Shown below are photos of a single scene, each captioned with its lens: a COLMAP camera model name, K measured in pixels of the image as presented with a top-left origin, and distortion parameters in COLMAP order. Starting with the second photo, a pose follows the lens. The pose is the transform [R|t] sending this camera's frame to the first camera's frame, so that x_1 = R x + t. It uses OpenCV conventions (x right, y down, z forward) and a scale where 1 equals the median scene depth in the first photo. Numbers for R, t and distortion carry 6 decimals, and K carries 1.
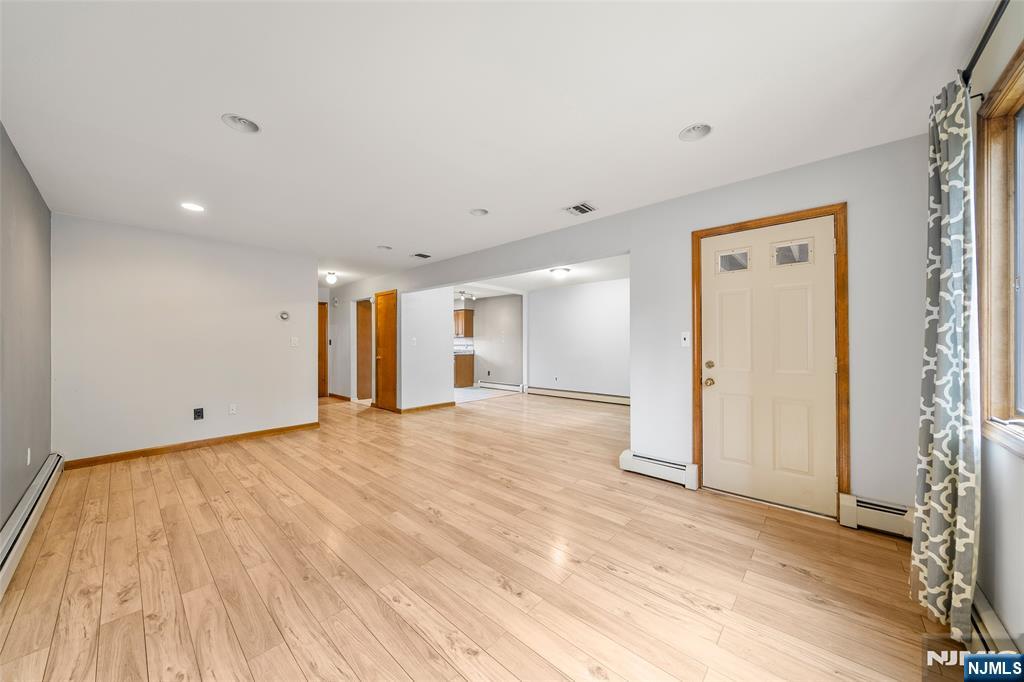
lens RADIAL K [[362.0, 0, 512.0], [0, 362.0, 341.0], [0, 0, 1]] dist [-0.000878, 0.000101]
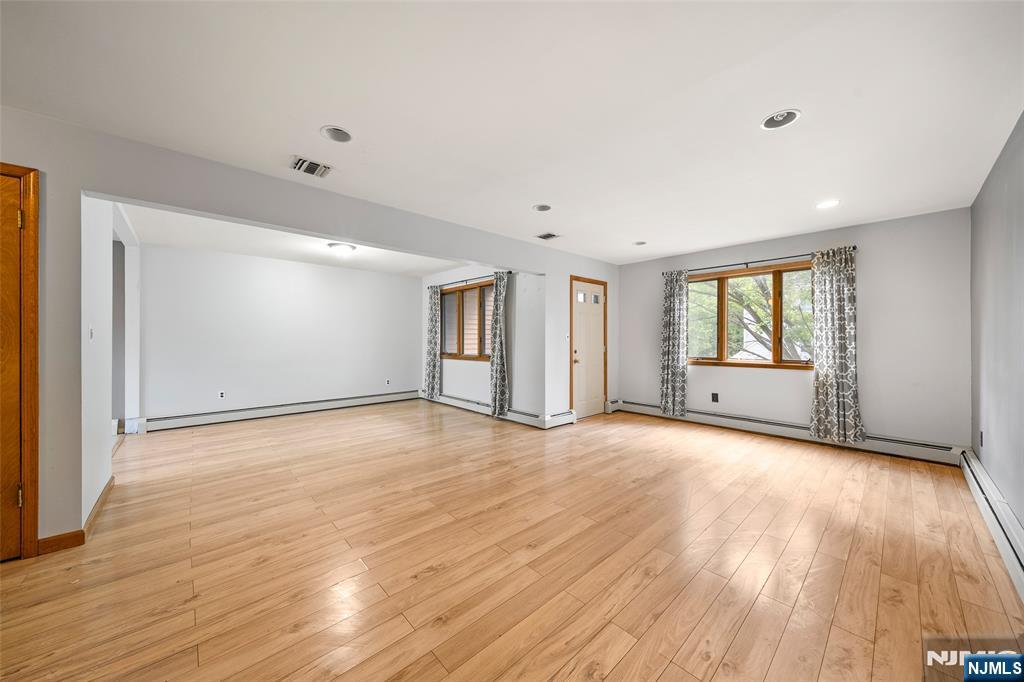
lens RADIAL K [[357.4, 0, 513.3], [0, 357.4, 341.7], [0, 0, 1]] dist [-0.001581, -0.000044]
pose [[0.084176, -0.004824, 0.996439, -0.910126], [-0.006342, 0.999965, 0.005377, 0.006360], [-0.996431, -0.006772, 0.084142, 0.840564]]
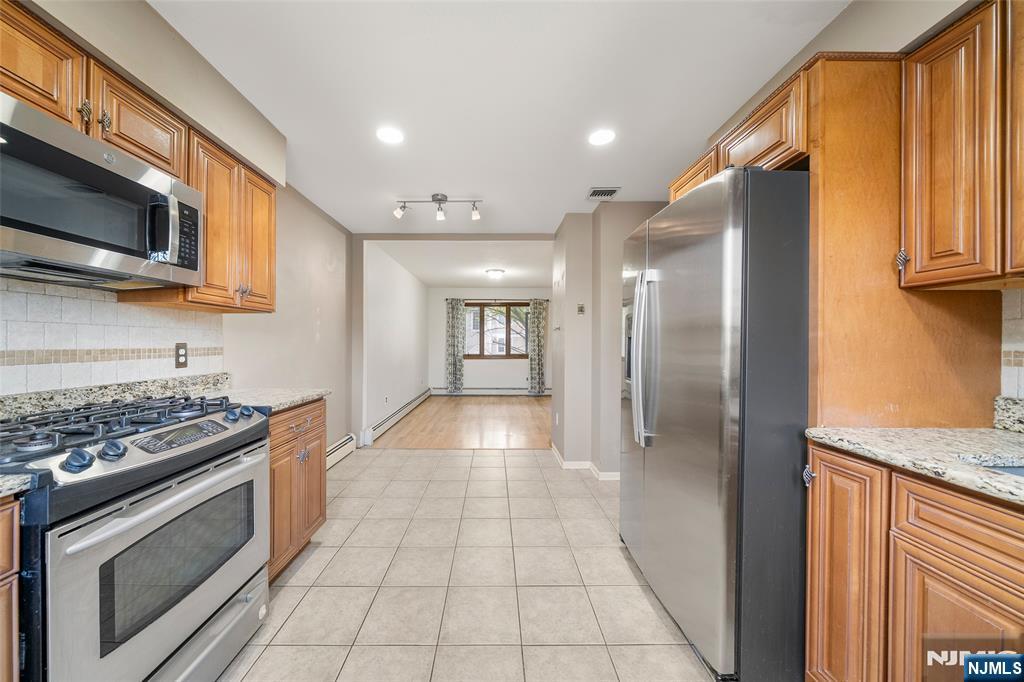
lens RADIAL K [[366.6, 0, 496.7], [0, 366.6, 342.7], [0, 0, 1]] dist [-0.001879, -0.000177]
pose [[-0.679339, 0.002700, 0.733819, -0.941132], [-0.003660, 0.999968, -0.007068, 0.017248], [-0.733815, -0.007488, -0.679308, 2.537586]]
